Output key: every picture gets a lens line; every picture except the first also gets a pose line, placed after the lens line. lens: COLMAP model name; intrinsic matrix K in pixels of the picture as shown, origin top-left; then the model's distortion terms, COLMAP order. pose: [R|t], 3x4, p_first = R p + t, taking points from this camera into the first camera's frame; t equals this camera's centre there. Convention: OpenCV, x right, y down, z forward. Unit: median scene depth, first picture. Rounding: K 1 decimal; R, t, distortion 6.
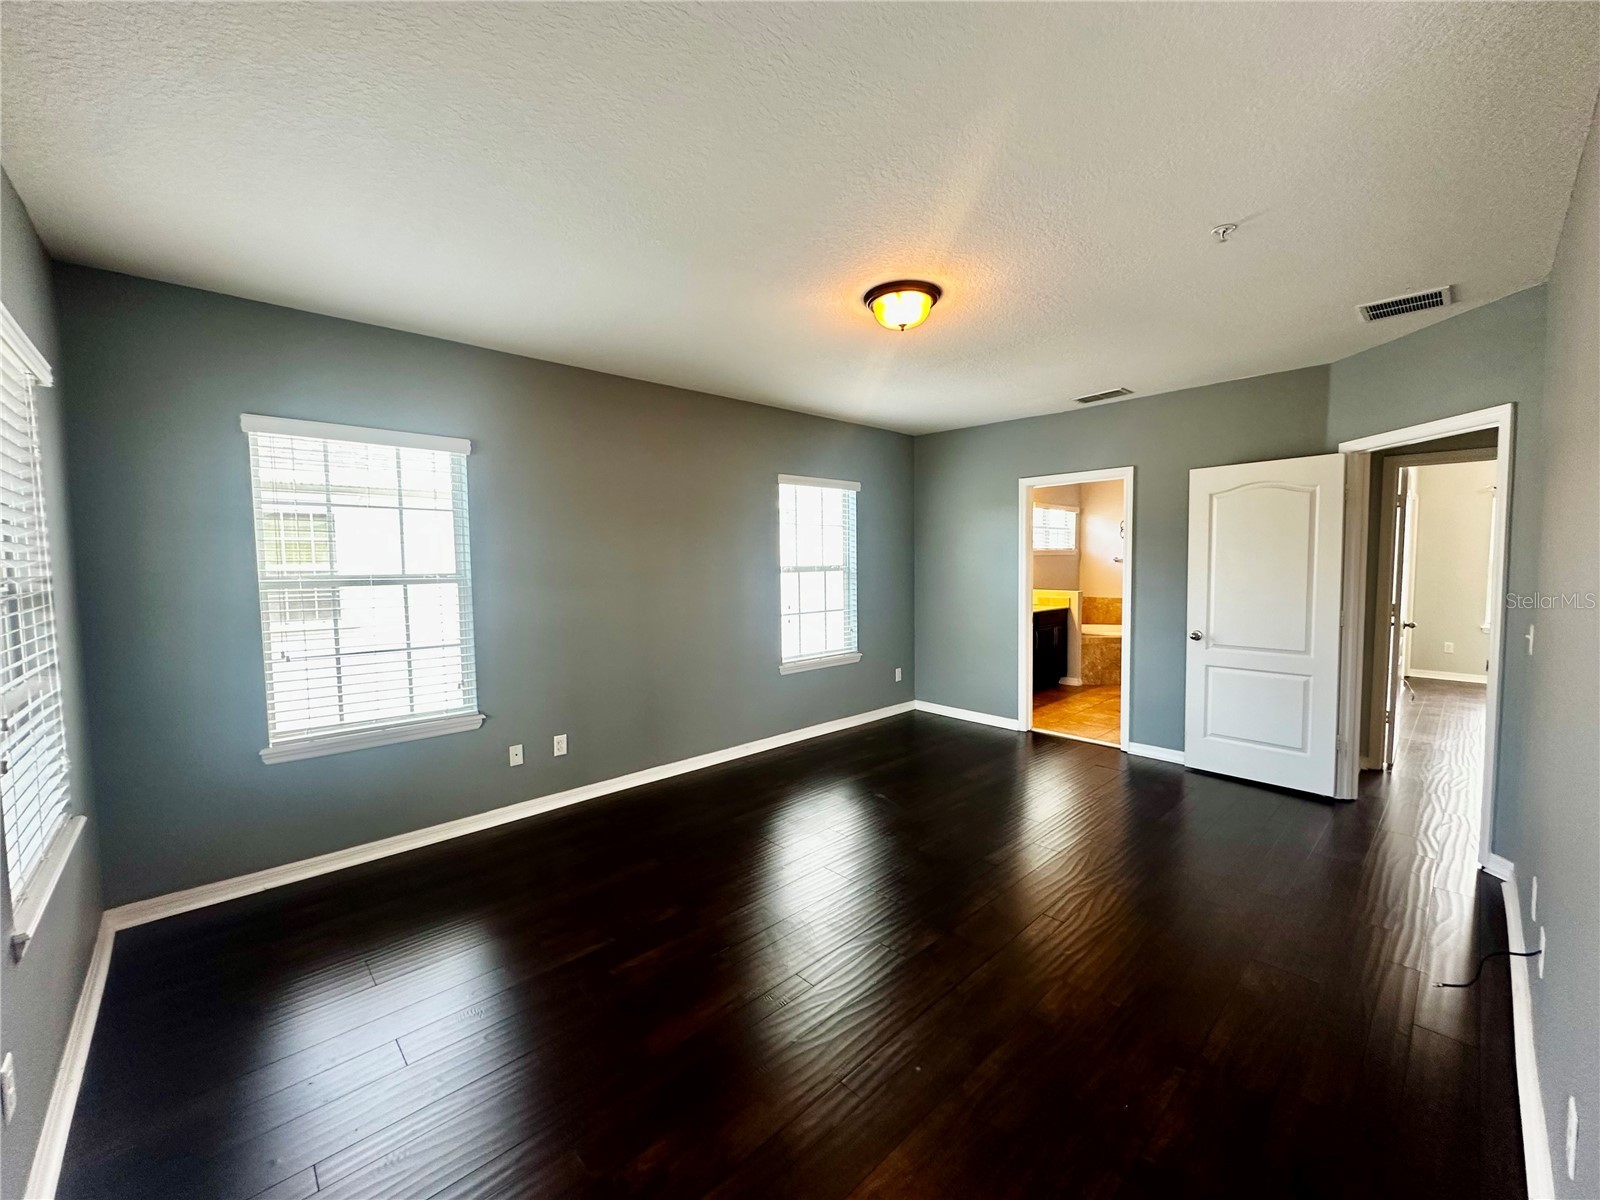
lens RADIAL K [[639.1, 0, 797.8], [0, 639.1, 604.2], [0, 0, 1]] dist [-0.000136, 0.000258]
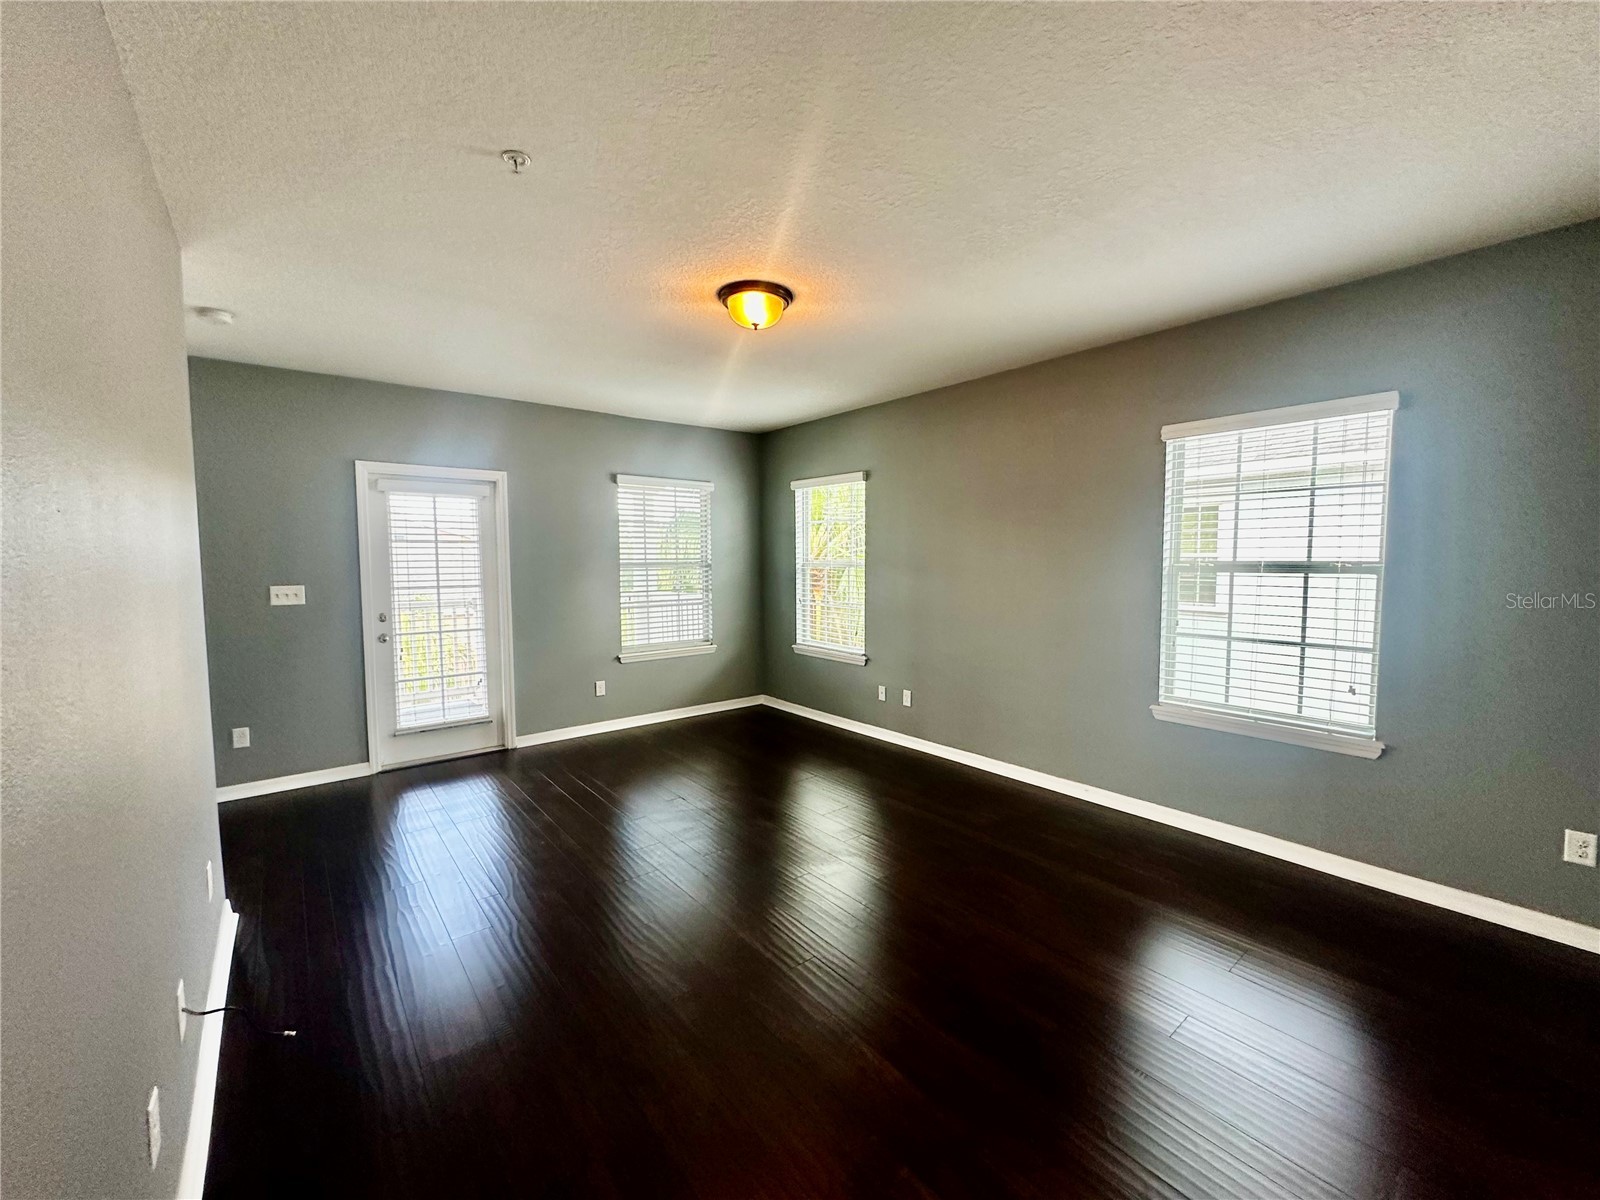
lens RADIAL K [[655.7, 0, 800.0], [0, 655.7, 600.0], [0, 0, 1]] dist [0.017595, 0.000057]
pose [[-0.082004, 0.077460, -0.993617, 0.586751], [-0.060785, 0.994730, 0.082564, -0.041944], [0.994777, 0.067167, -0.076864, 0.562719]]
